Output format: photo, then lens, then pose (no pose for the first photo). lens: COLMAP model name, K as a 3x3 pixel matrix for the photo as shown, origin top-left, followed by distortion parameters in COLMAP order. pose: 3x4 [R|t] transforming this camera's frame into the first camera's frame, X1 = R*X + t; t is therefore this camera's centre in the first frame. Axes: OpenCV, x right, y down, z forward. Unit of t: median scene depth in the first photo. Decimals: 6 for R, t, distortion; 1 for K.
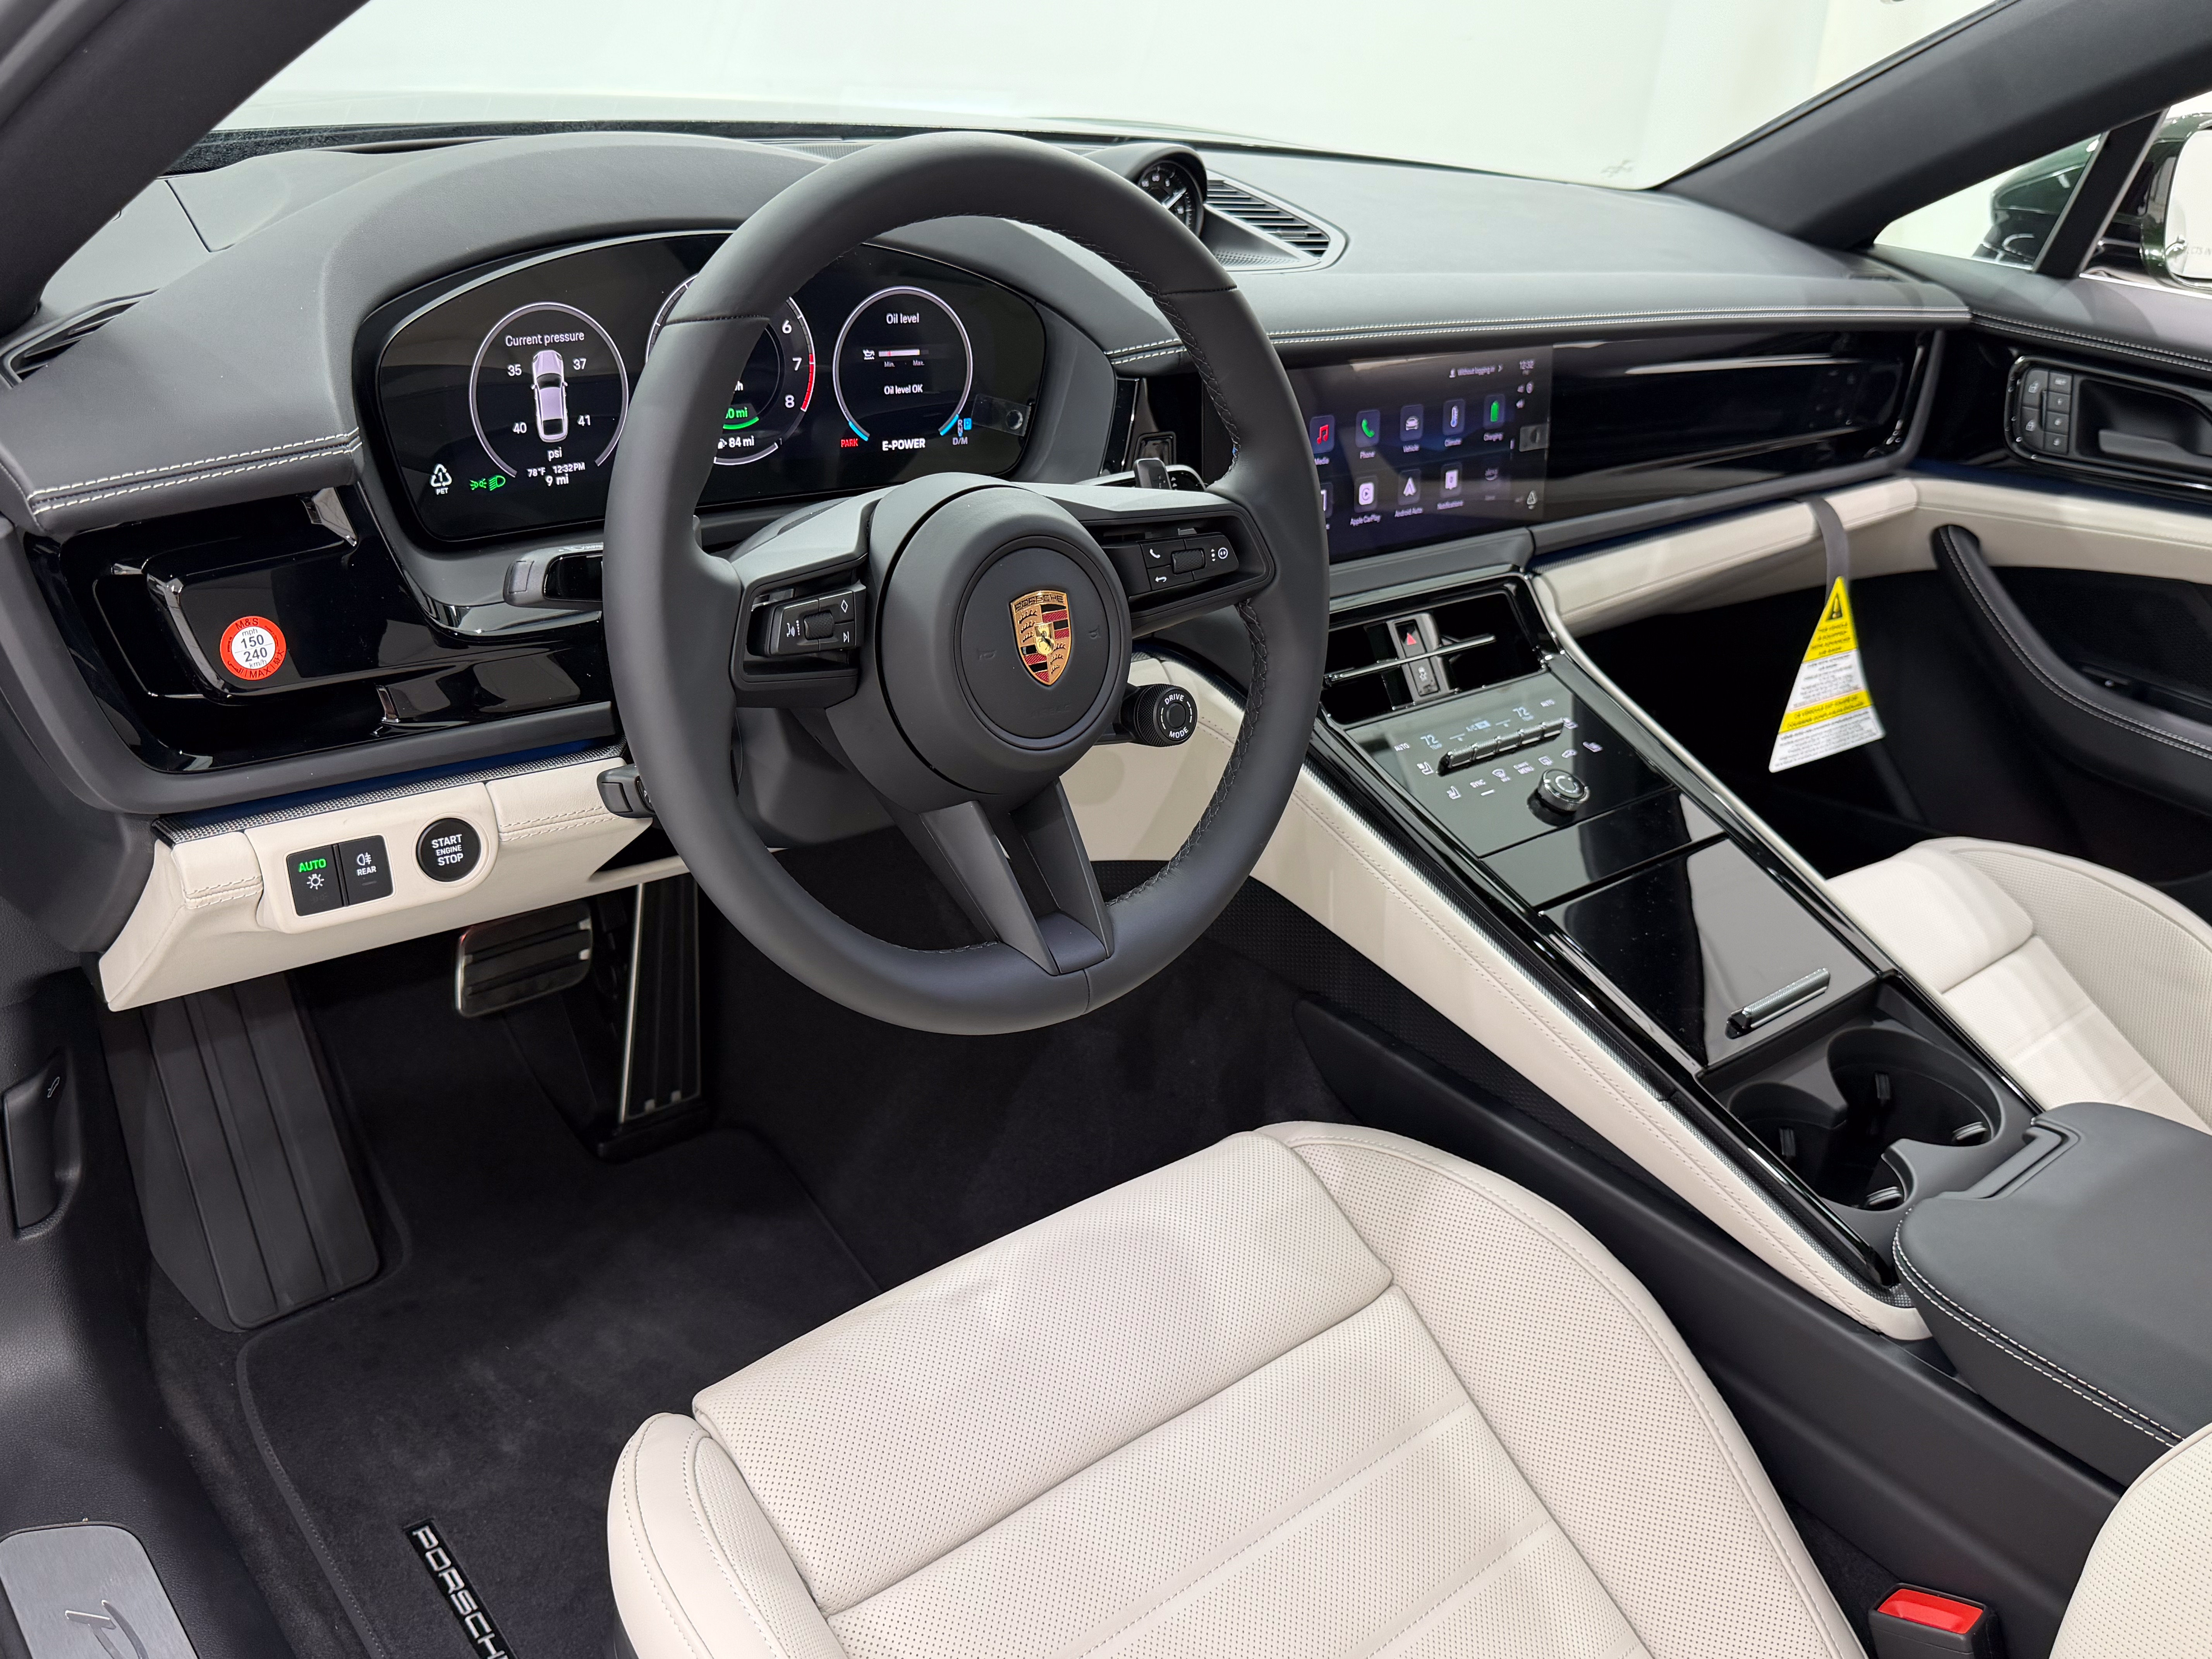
lens RADIAL K [[1806.6, 0, 1092.5], [0, 1806.6, 846.6], [0, 0, 1]] dist [0.041346, -0.046819]
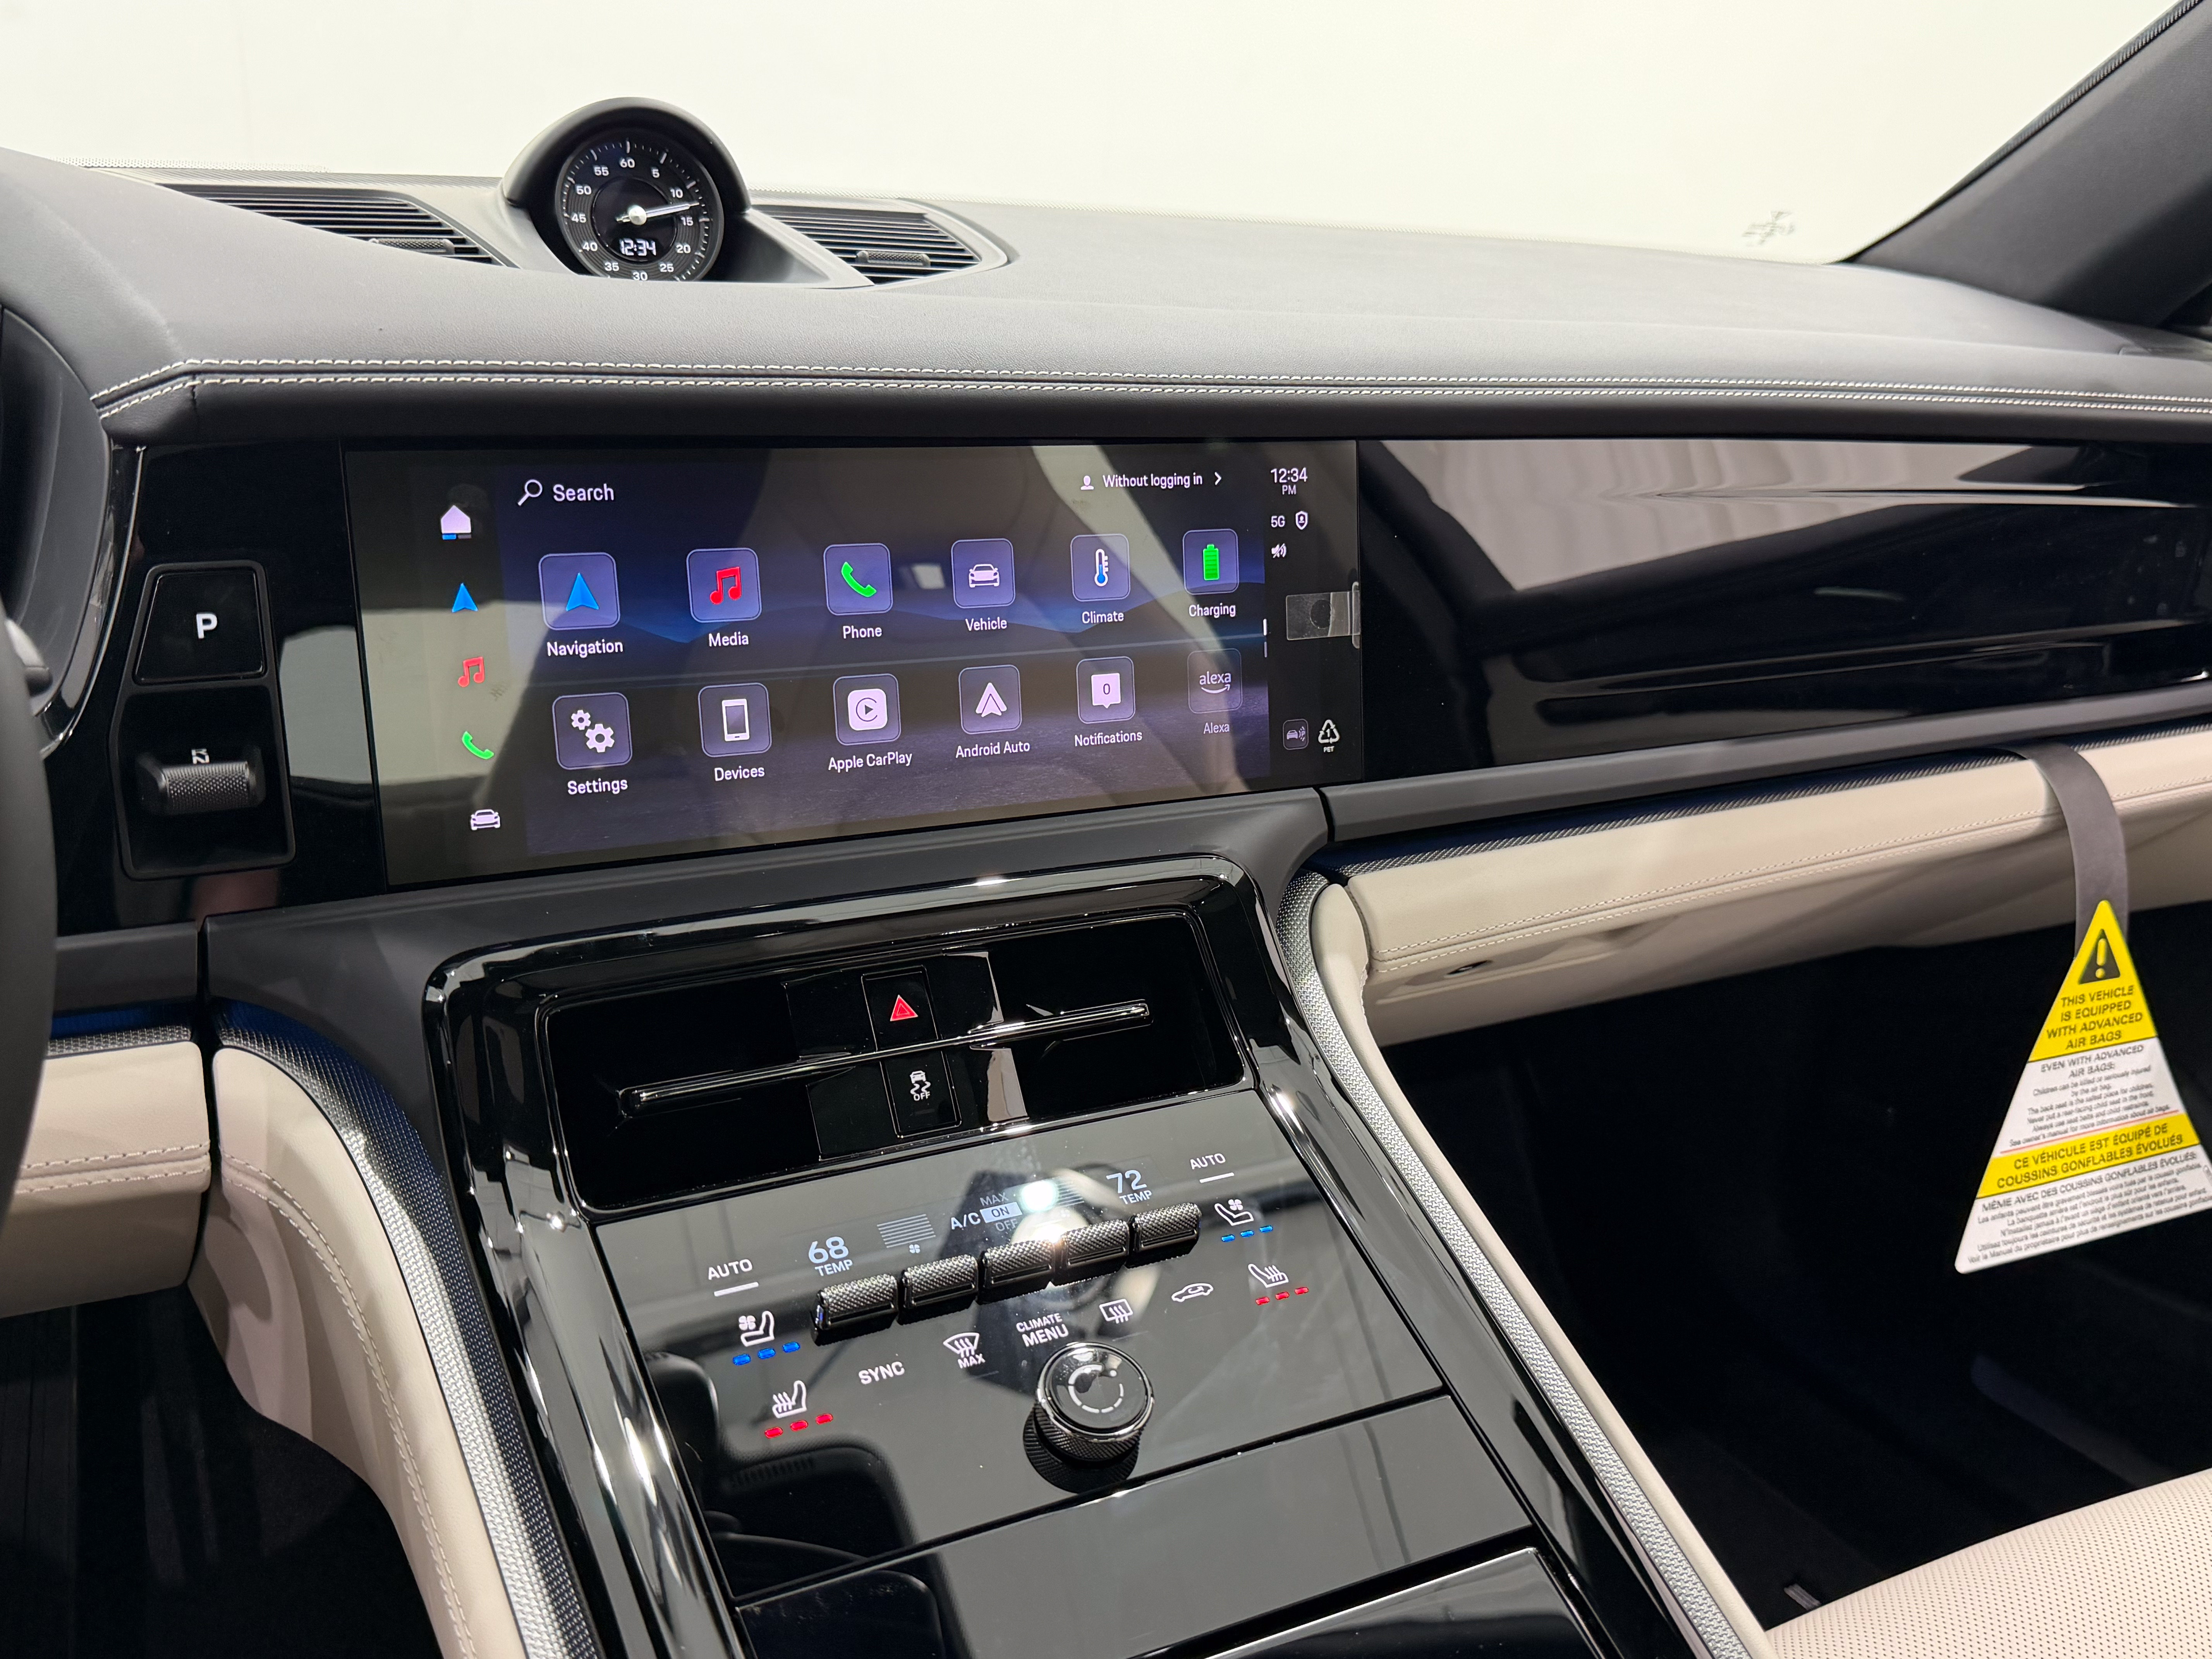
lens RADIAL K [[1988.5, 0, 1110.3], [0, 1988.5, 846.4], [0, 0, 1]] dist [0.021127, -0.080264]
pose [[0.972877, 0.024666, -0.230005, 0.409645], [-0.059094, 0.987808, -0.144026, -0.099680], [0.223649, 0.153712, 0.962473, 0.592580]]
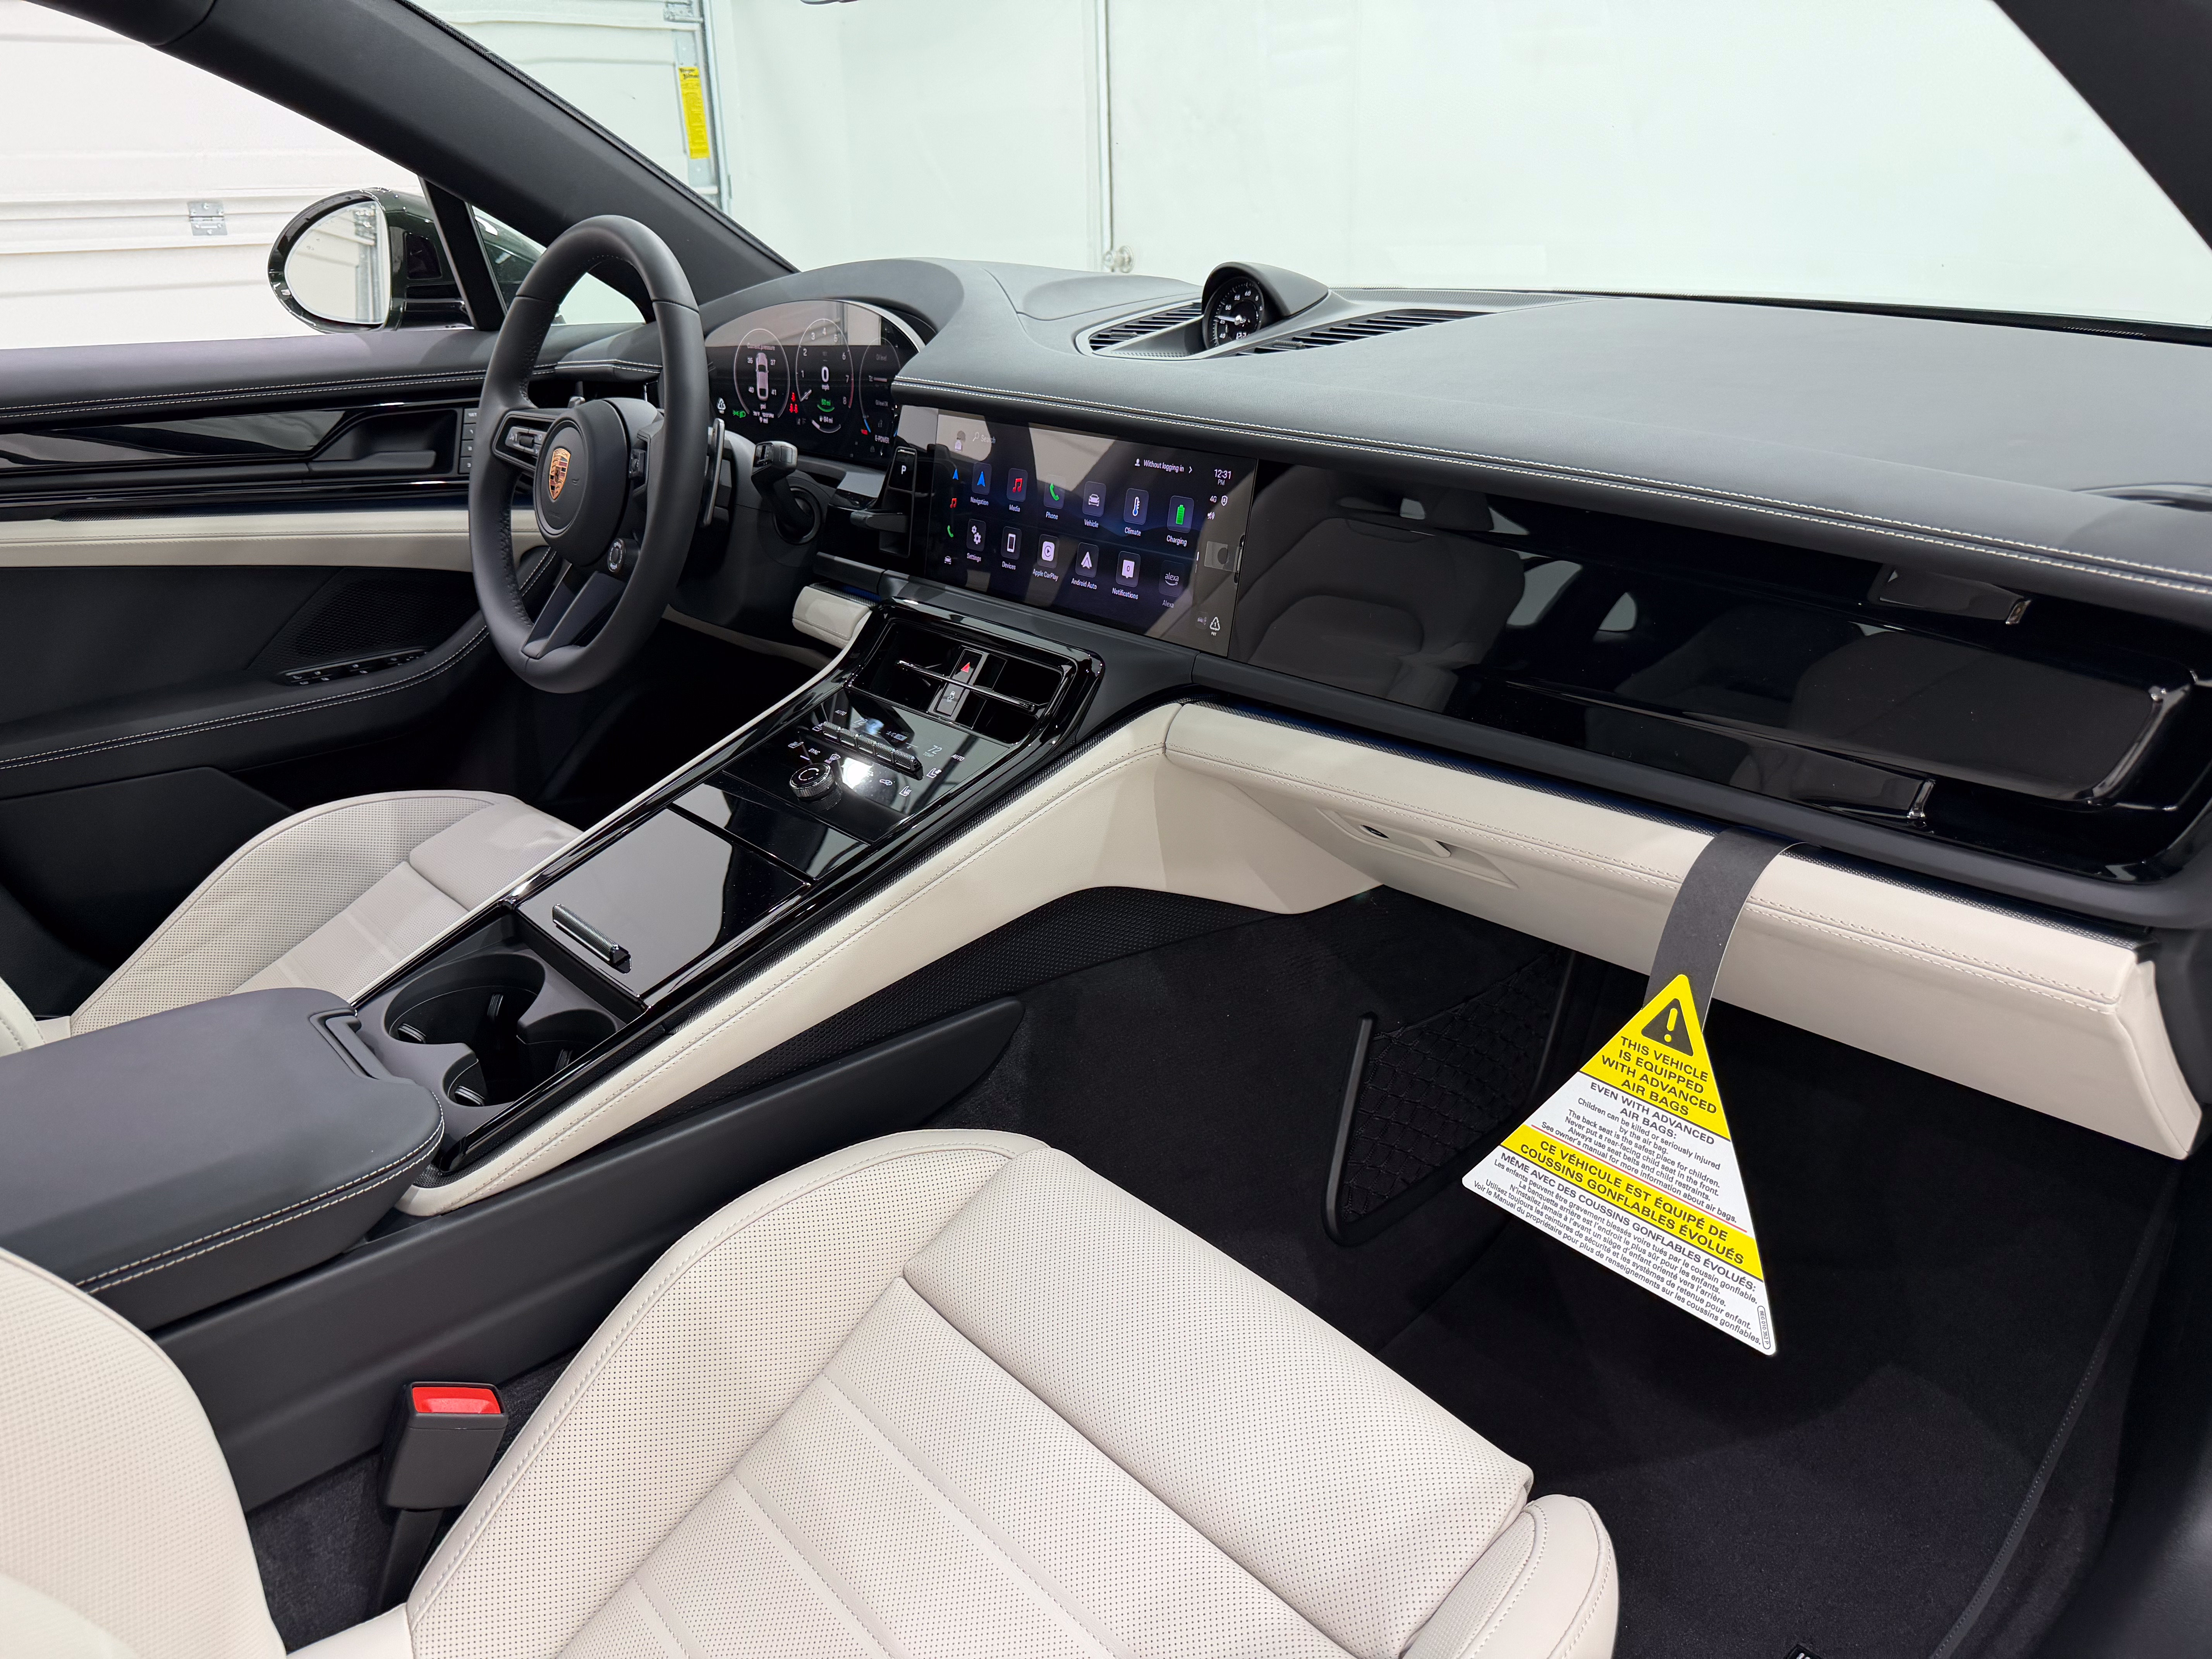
lens RADIAL K [[1632.7, 0, 1106.6], [0, 1632.7, 830.2], [0, 0, 1]] dist [0.075324, 0.000051]
pose [[-0.011079, 0.265293, -0.964104, 1.379954], [-0.424012, 0.871943, 0.244806, -0.365401], [0.905589, 0.411504, 0.102827, 1.194129]]
